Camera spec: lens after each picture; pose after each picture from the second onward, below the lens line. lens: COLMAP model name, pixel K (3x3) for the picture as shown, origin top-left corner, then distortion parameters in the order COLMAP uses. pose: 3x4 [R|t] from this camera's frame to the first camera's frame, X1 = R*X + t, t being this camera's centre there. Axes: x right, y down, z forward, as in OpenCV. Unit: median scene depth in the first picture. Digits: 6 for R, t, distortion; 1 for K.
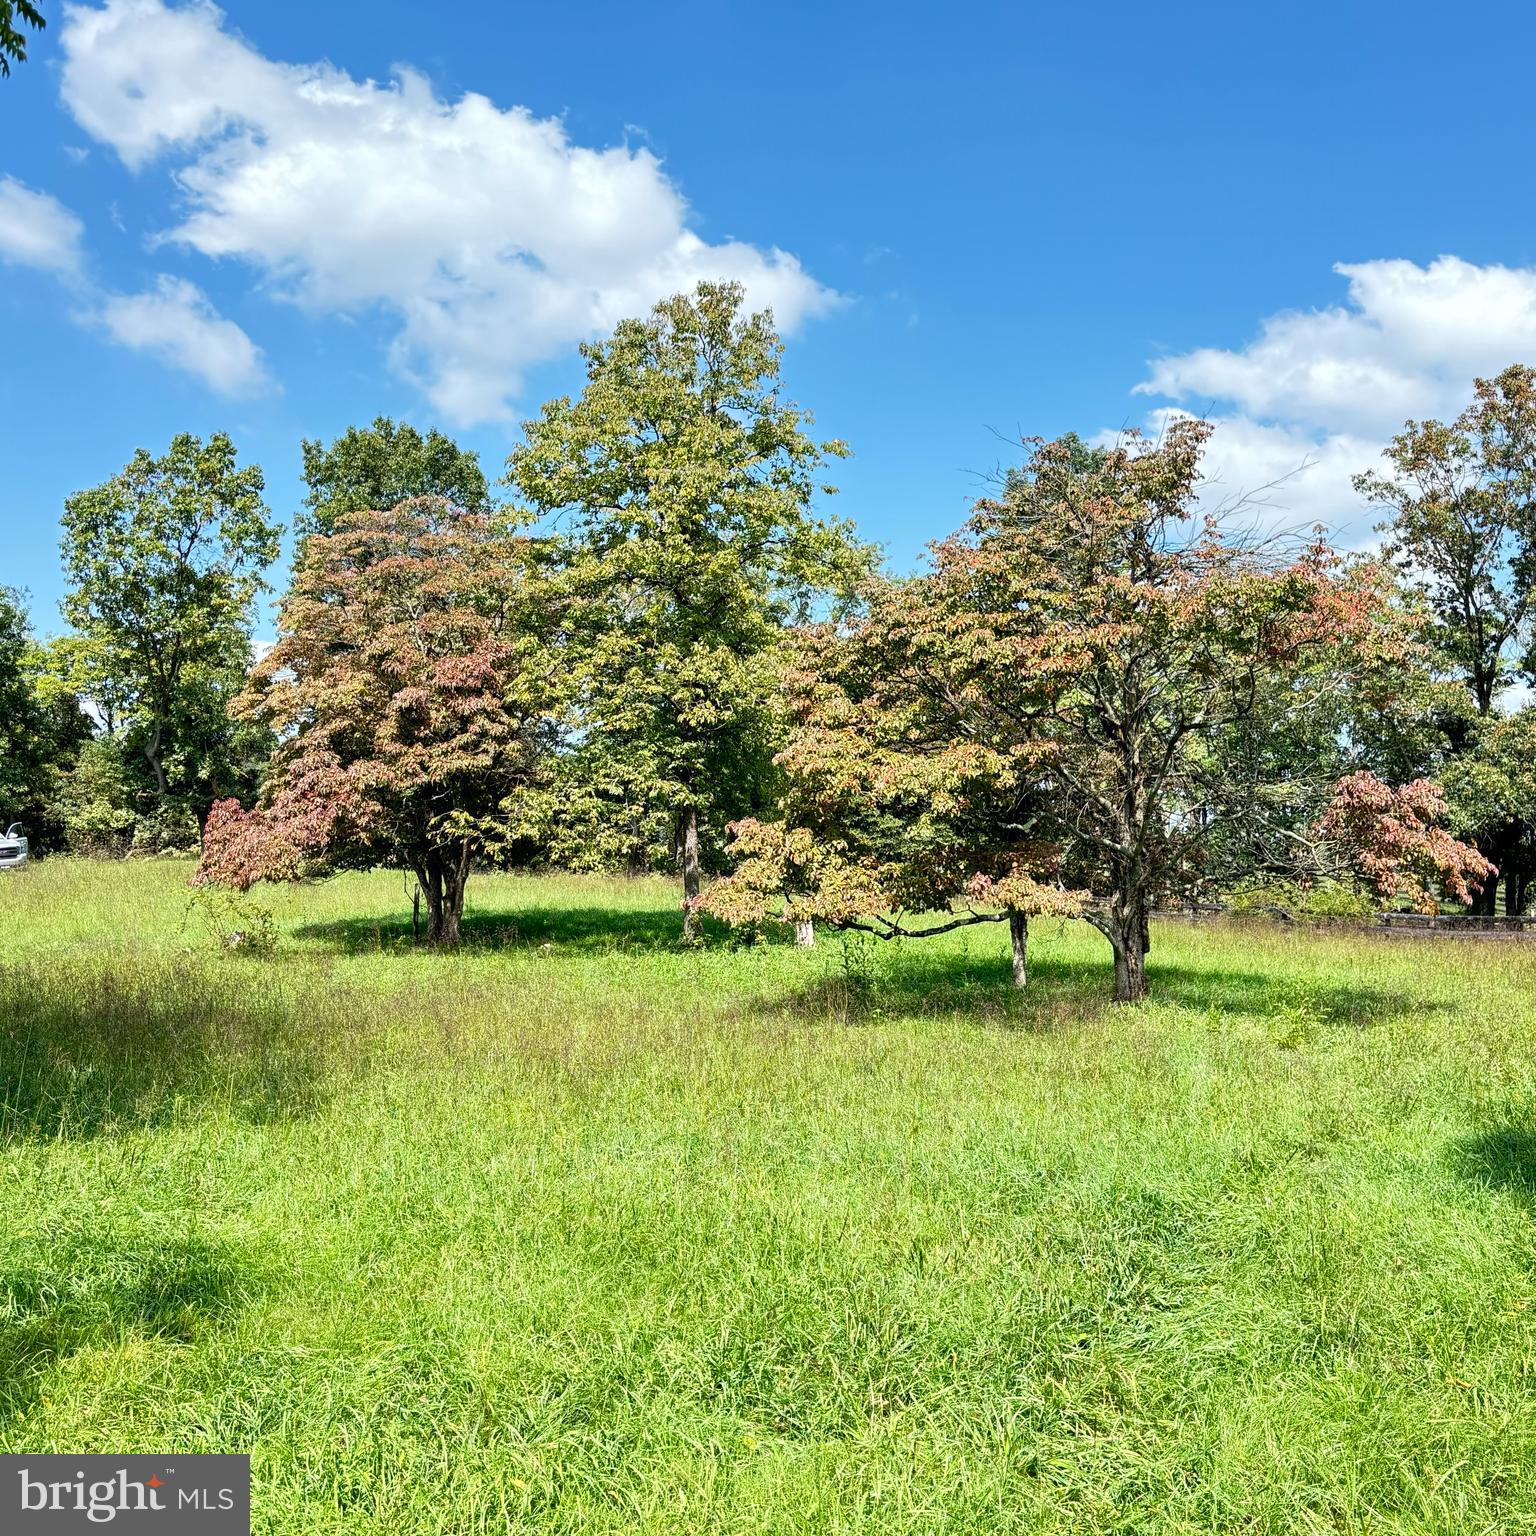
lens RADIAL K [[1641.9, 0, 764.1], [0, 1641.9, 763.8], [0, 0, 1]] dist [0.048862, 0.000000]
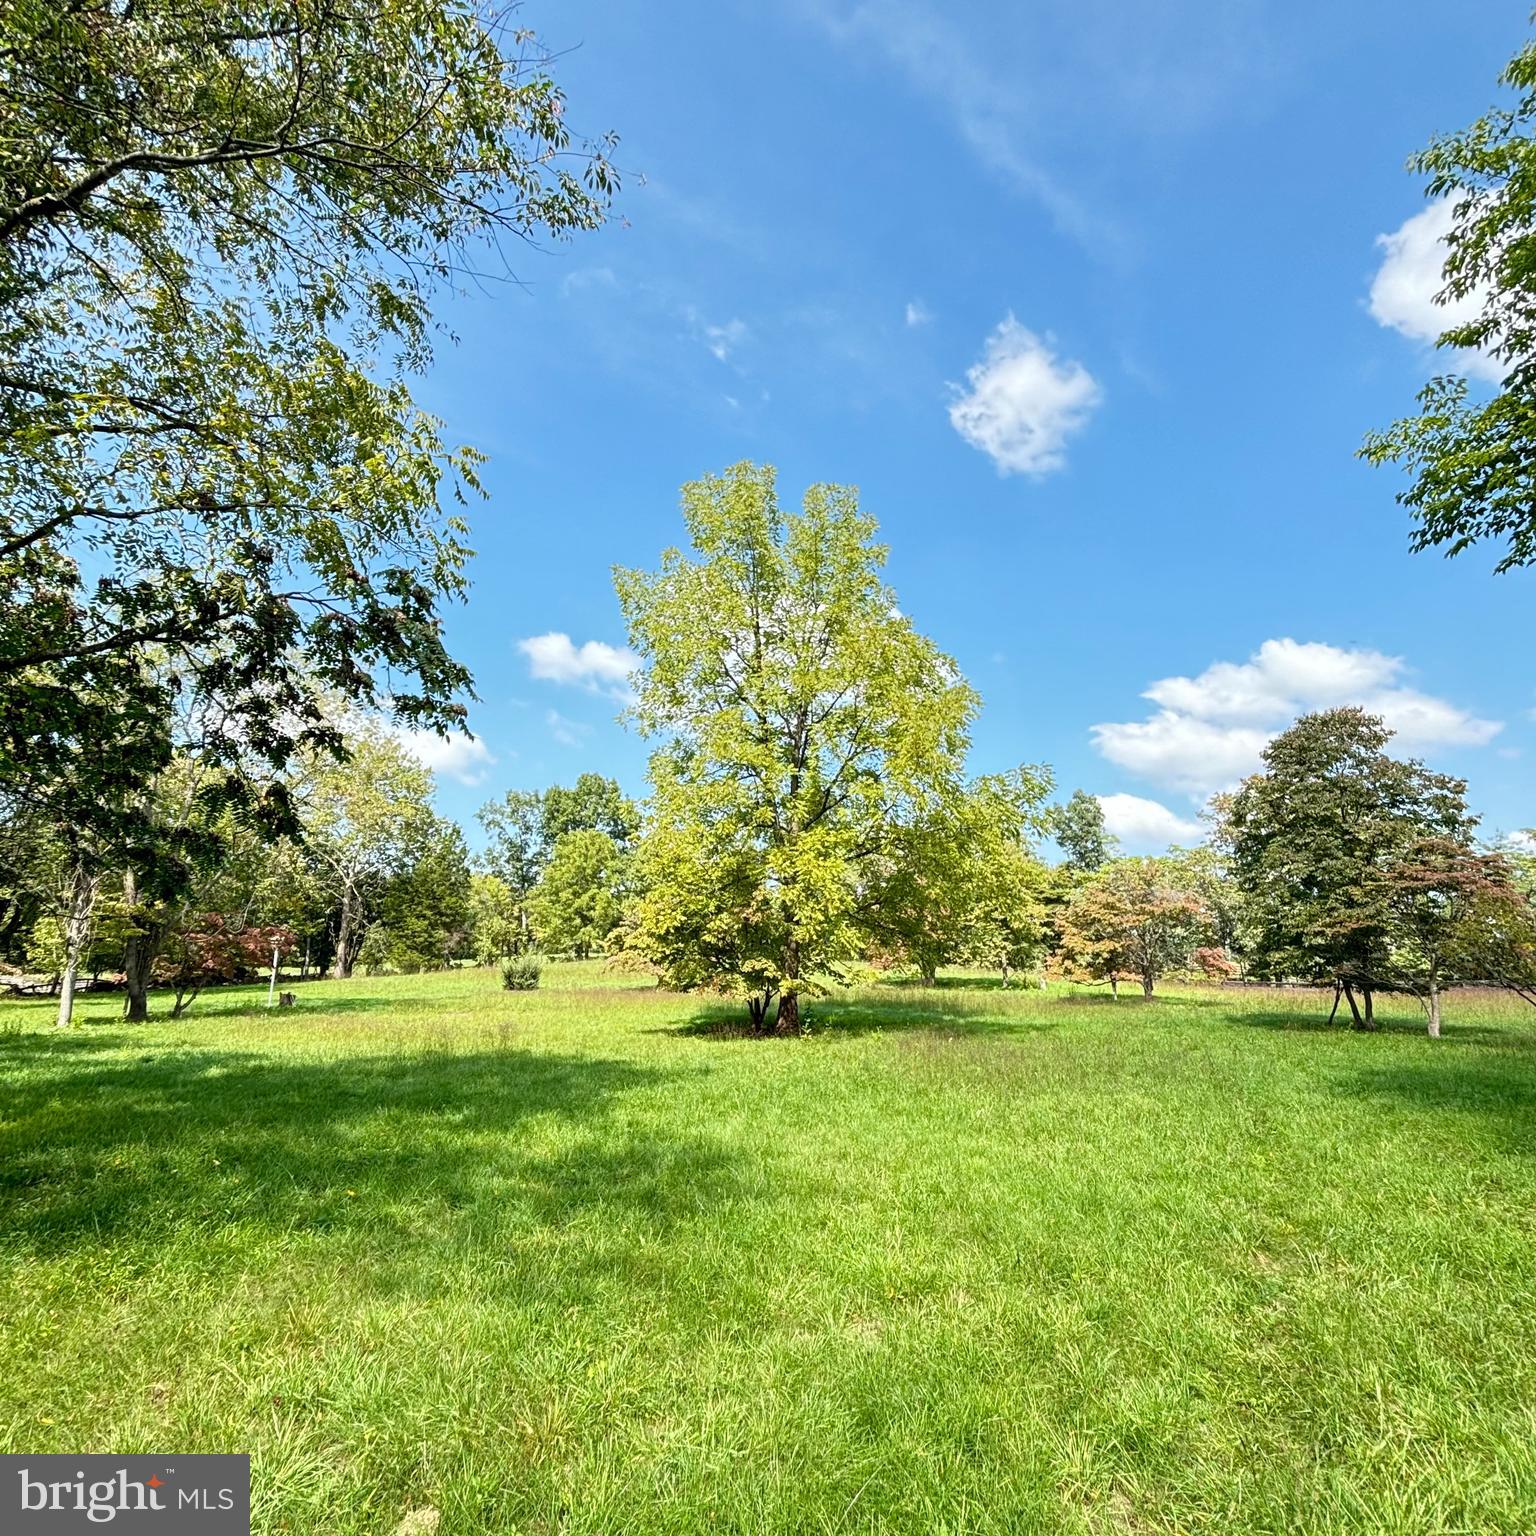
lens RADIAL K [[791.7, 0, 773.3], [0, 791.7, 765.9], [0, 0, 1]] dist [-0.013118, 0.003010]
pose [[0.989658, -0.026403, -0.140994, -0.426890], [0.001903, 0.985244, -0.171147, -0.106026], [0.143432, 0.169109, 0.975105, -1.197593]]
